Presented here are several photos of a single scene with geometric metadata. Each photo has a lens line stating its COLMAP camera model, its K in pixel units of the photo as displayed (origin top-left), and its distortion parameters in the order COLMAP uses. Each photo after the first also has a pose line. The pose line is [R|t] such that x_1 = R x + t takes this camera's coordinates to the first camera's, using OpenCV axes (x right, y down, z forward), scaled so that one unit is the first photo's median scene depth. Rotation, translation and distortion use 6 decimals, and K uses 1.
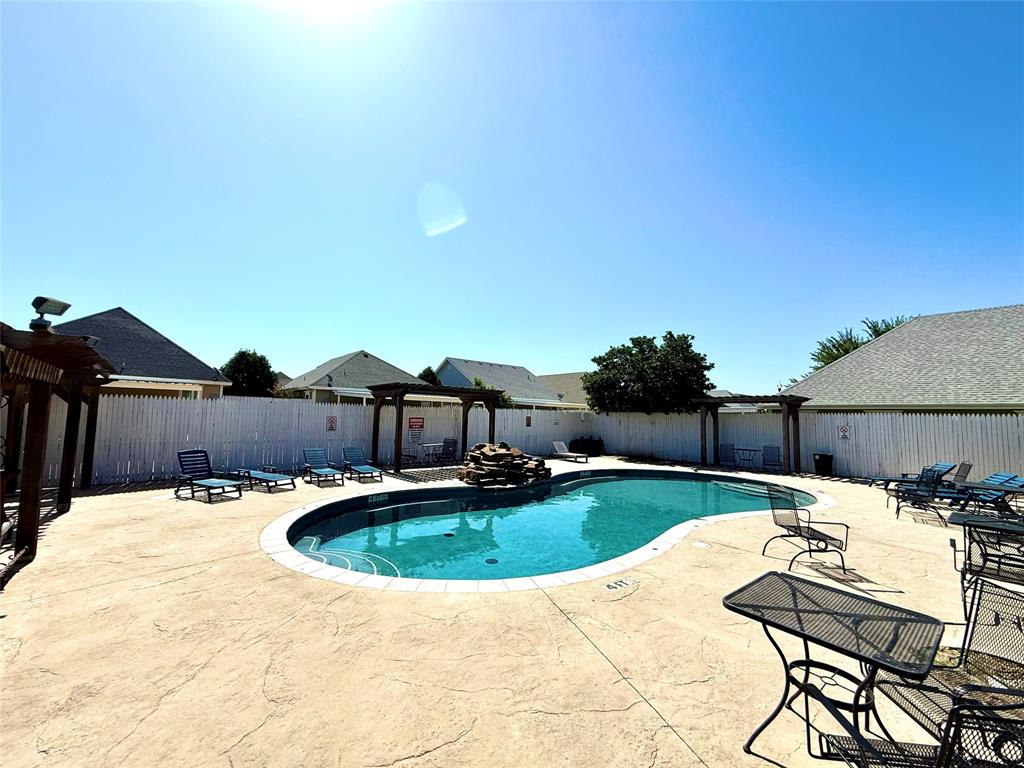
lens RADIAL K [[409.1, 0, 509.3], [0, 409.1, 383.4], [0, 0, 1]] dist [0.002926, 0.000328]
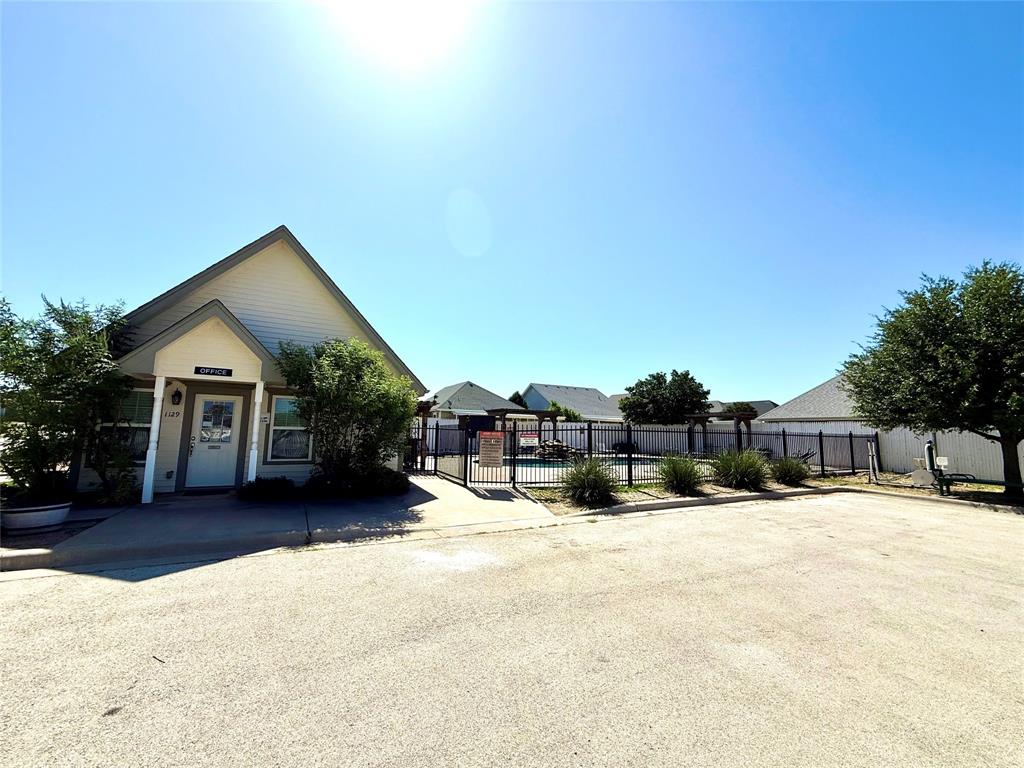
lens RADIAL K [[409.1, 0, 509.3], [0, 409.1, 383.4], [0, 0, 1]] dist [0.002926, 0.000328]
pose [[0.977705, -0.028357, -0.208058, 0.102116], [0.019718, 0.998860, -0.043481, -0.022463], [0.209054, 0.038409, 0.977150, -0.557264]]
